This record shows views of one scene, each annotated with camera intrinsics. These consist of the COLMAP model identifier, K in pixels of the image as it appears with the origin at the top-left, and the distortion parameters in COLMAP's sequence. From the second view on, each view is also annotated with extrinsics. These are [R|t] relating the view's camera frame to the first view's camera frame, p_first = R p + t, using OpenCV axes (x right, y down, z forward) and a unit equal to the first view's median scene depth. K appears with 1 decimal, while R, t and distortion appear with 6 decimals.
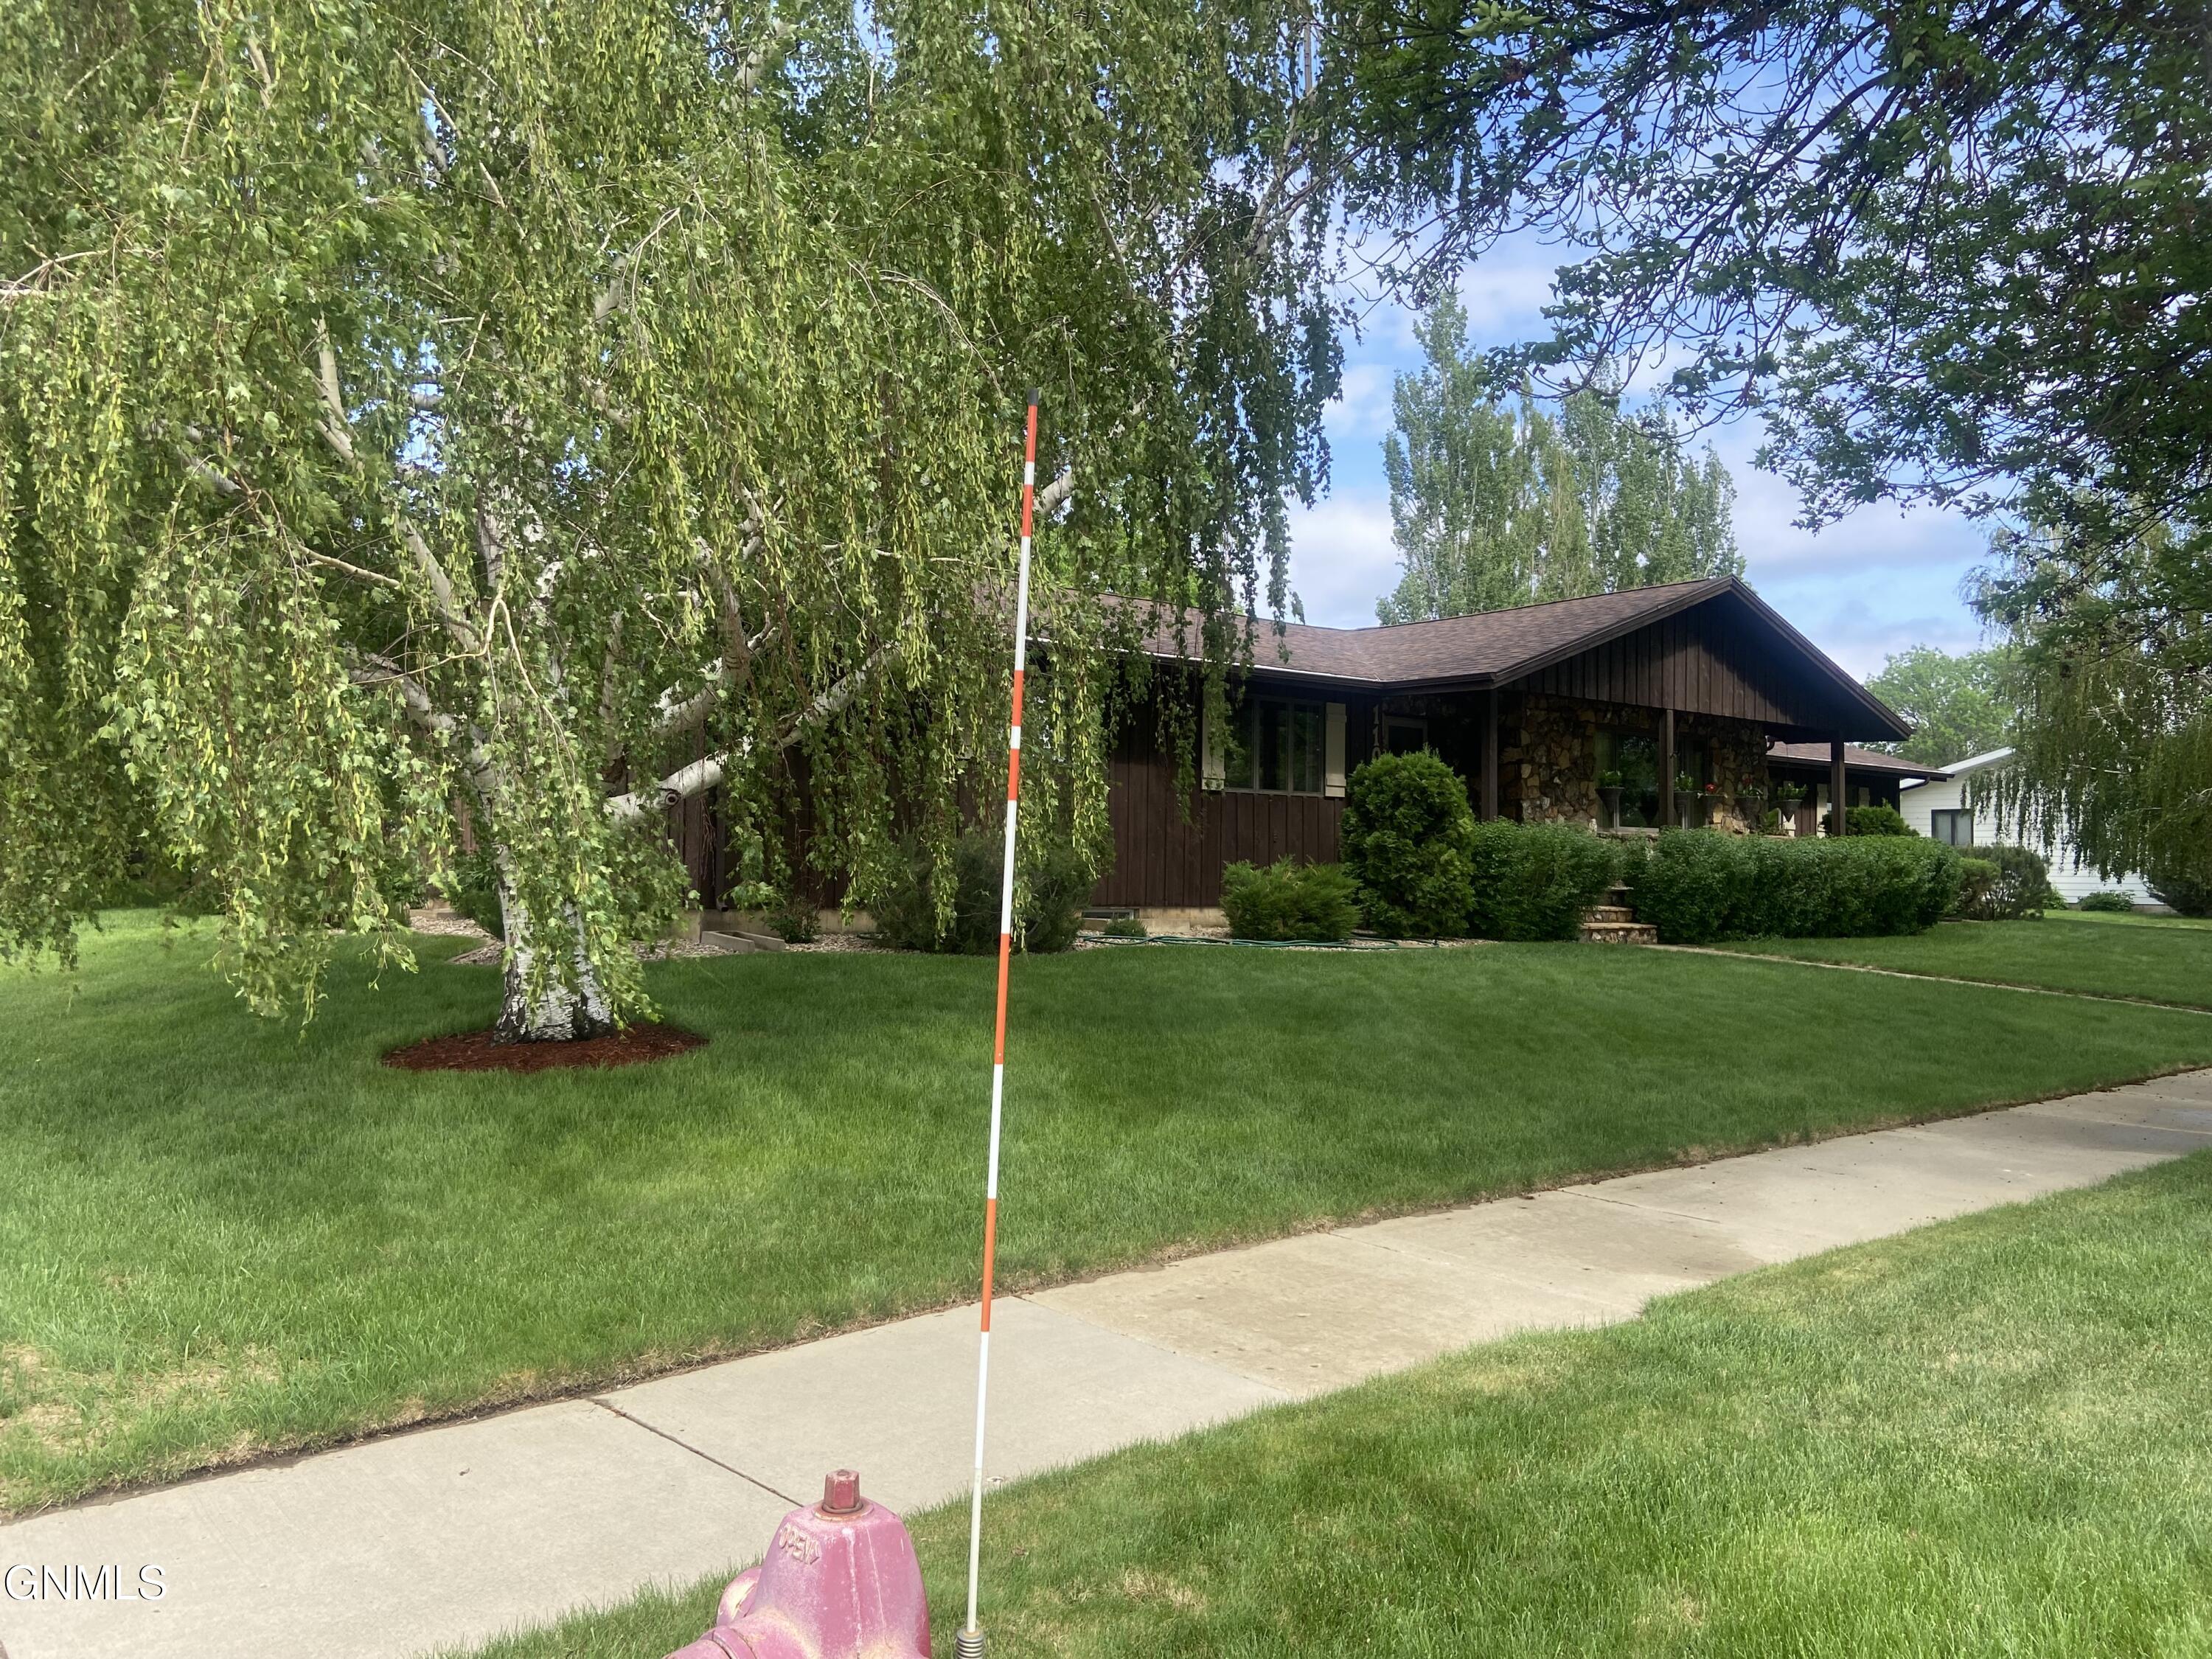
lens RADIAL K [[1721.0, 0, 1096.0], [0, 1721.0, 841.4], [0, 0, 1]] dist [0.050095, -0.028860]
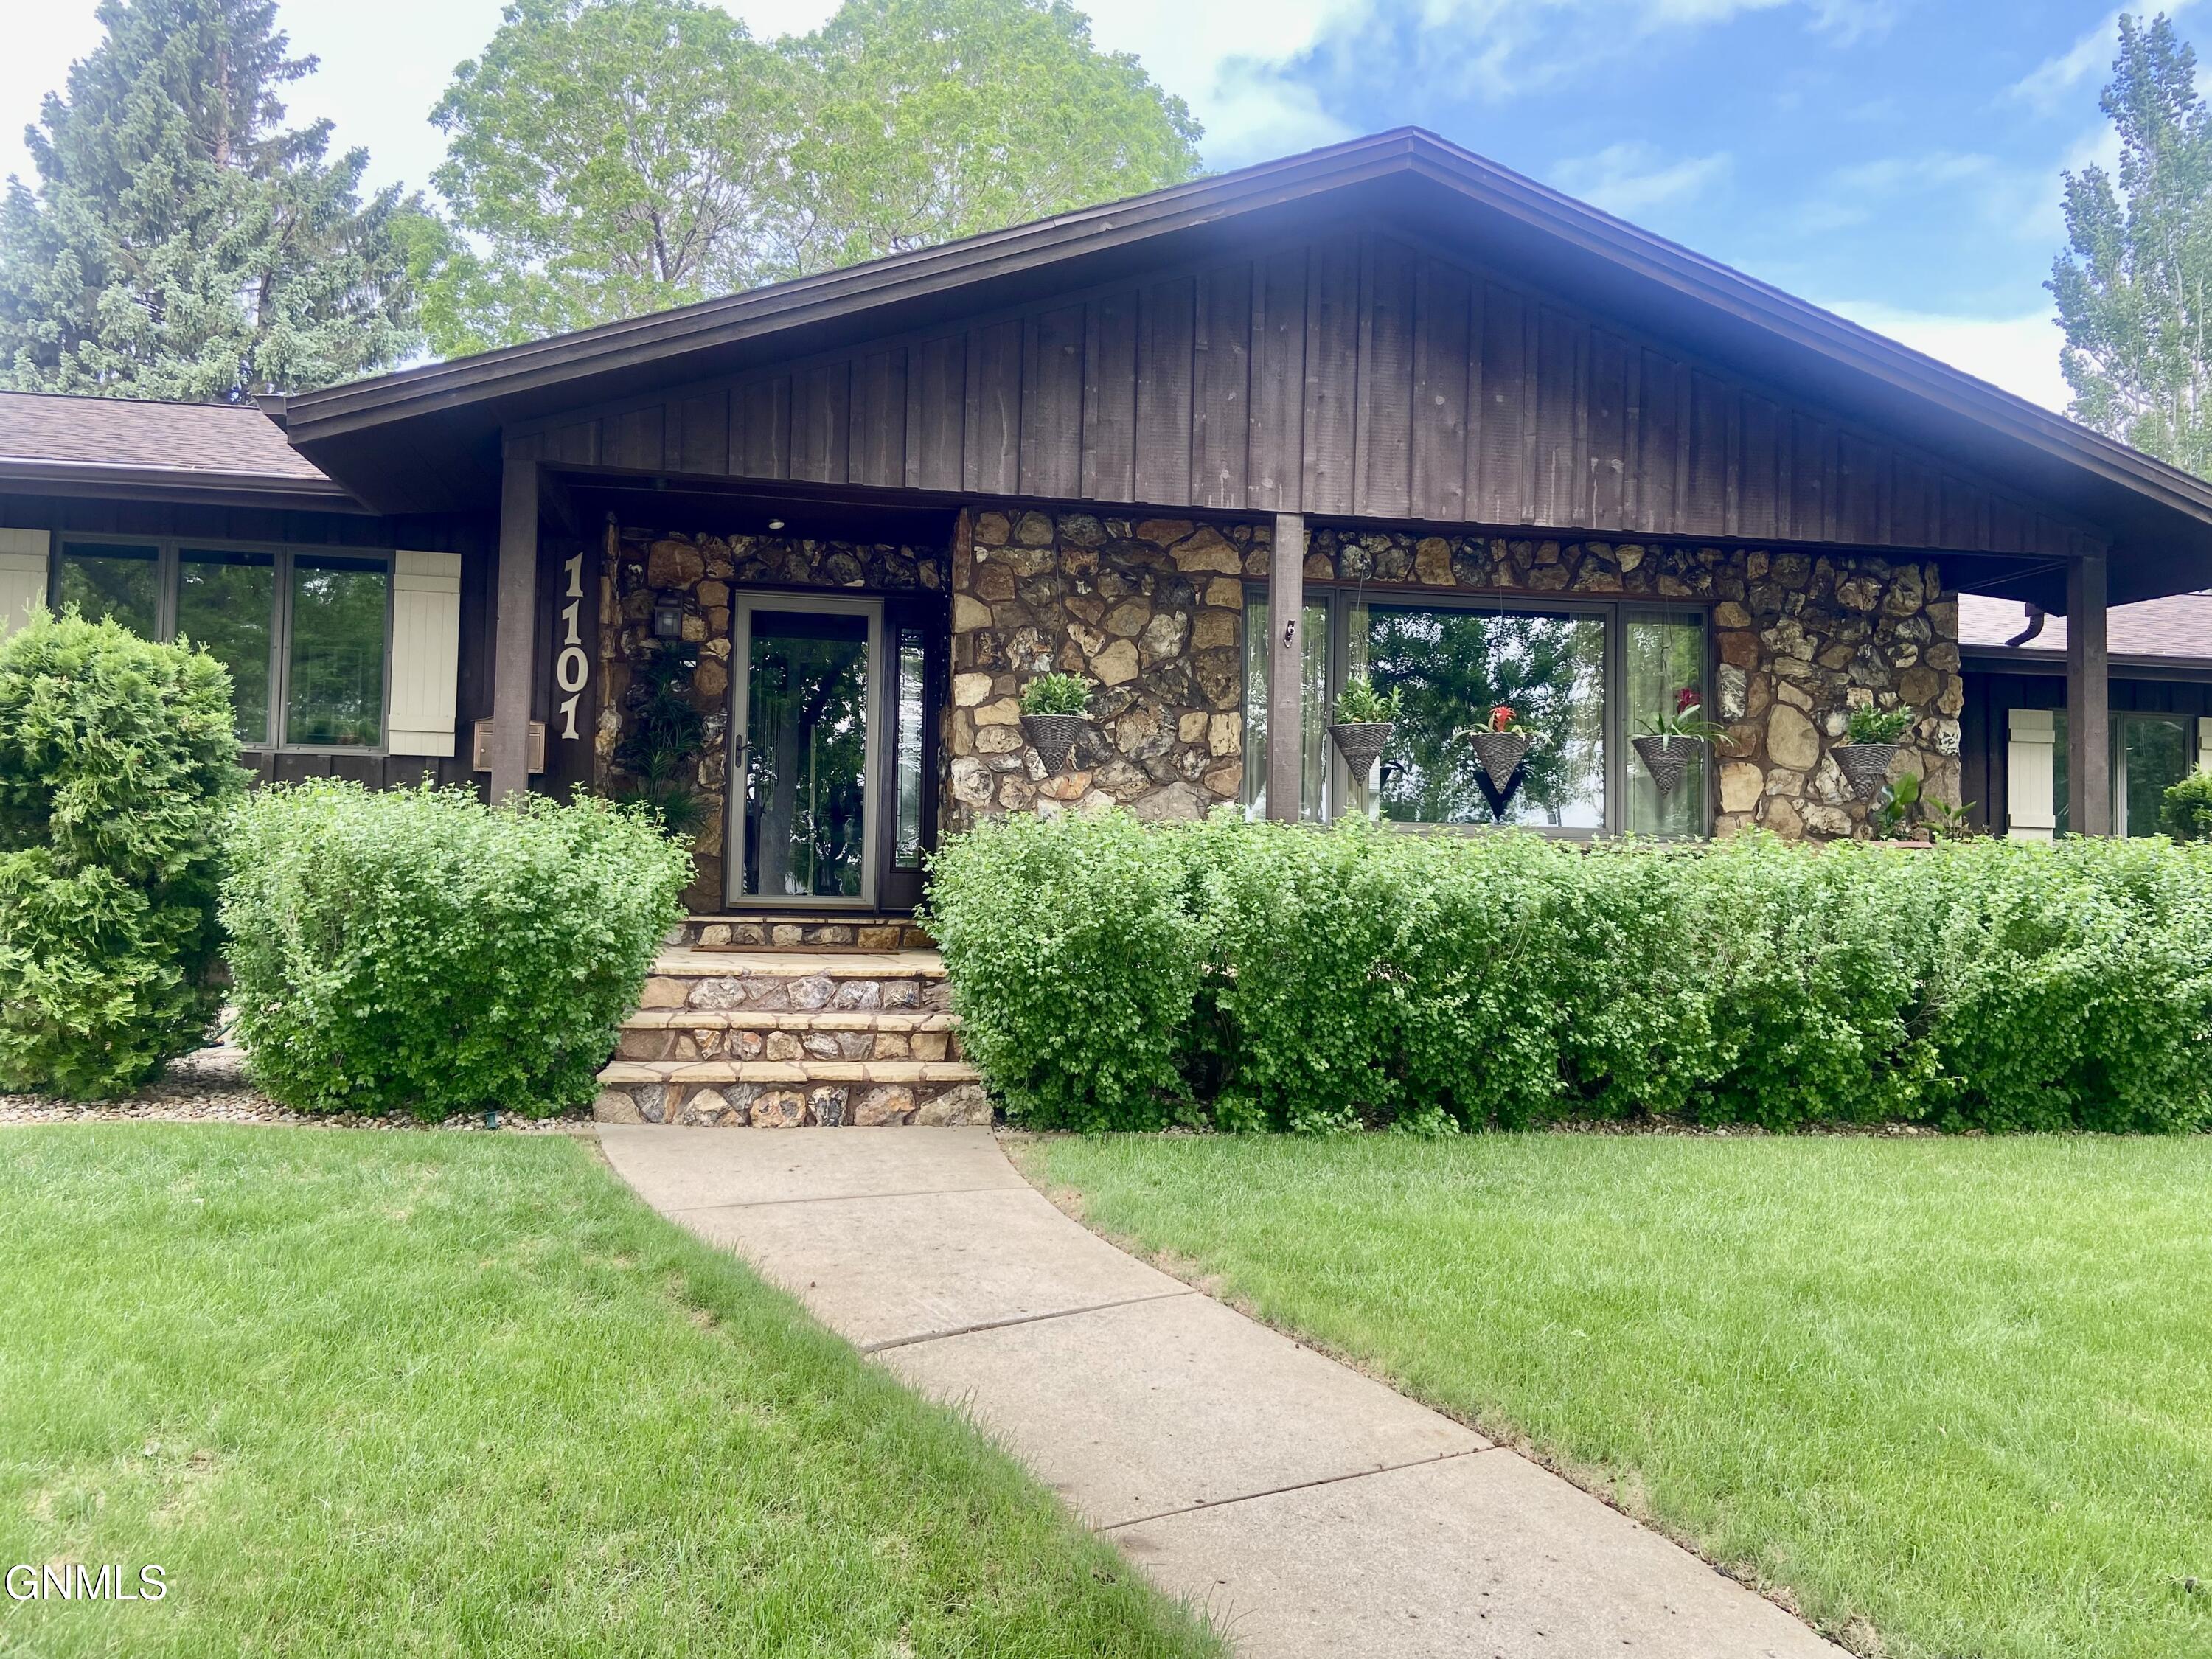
lens RADIAL K [[1721.0, 0, 1095.3], [0, 1721.0, 824.0], [0, 0, 1]] dist [0.050095, -0.028860]
pose [[0.866157, -0.013882, -0.499580, 0.558972], [-0.001218, 0.999553, -0.029887, 0.006399], [0.499771, 0.026495, 0.865752, 0.730839]]
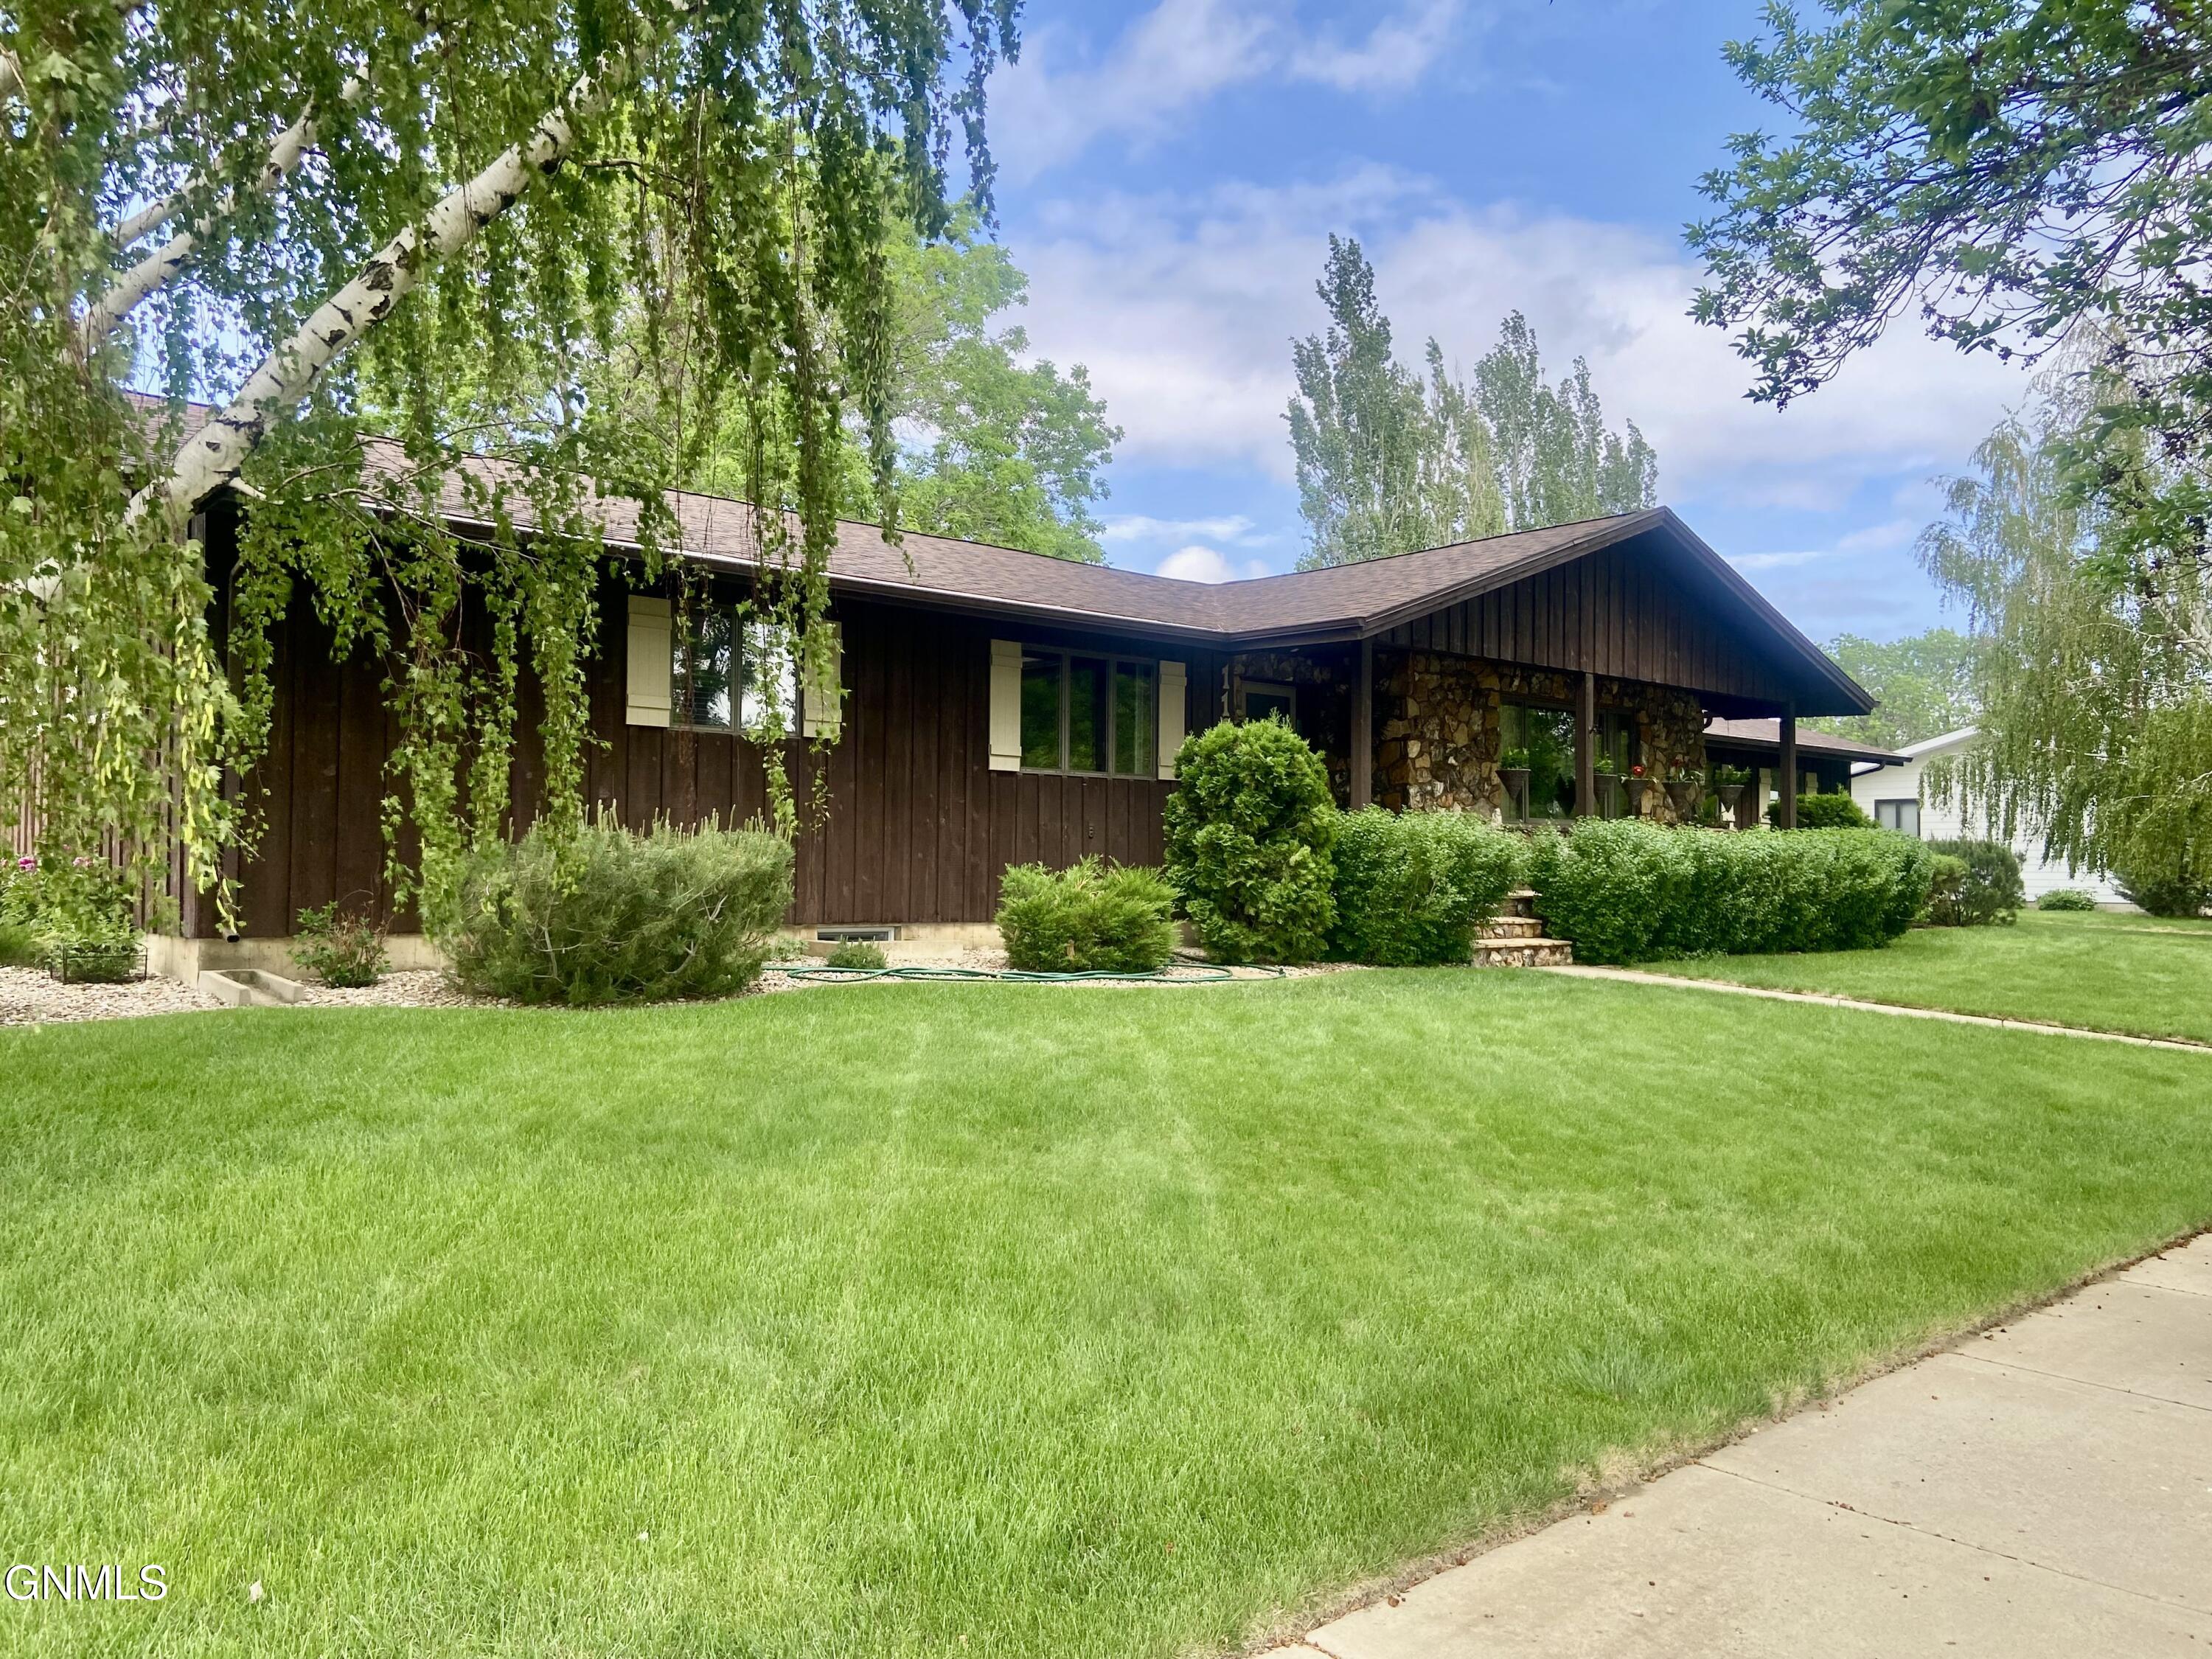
lens RADIAL K [[1721.0, 0, 1105.5], [0, 1721.0, 827.2], [0, 0, 1]] dist [0.050095, -0.028860]
pose [[0.999073, -0.002140, 0.043004, 0.079540], [0.002345, 0.999986, -0.004703, -0.000805], [-0.042993, 0.004800, 0.999064, 0.225404]]
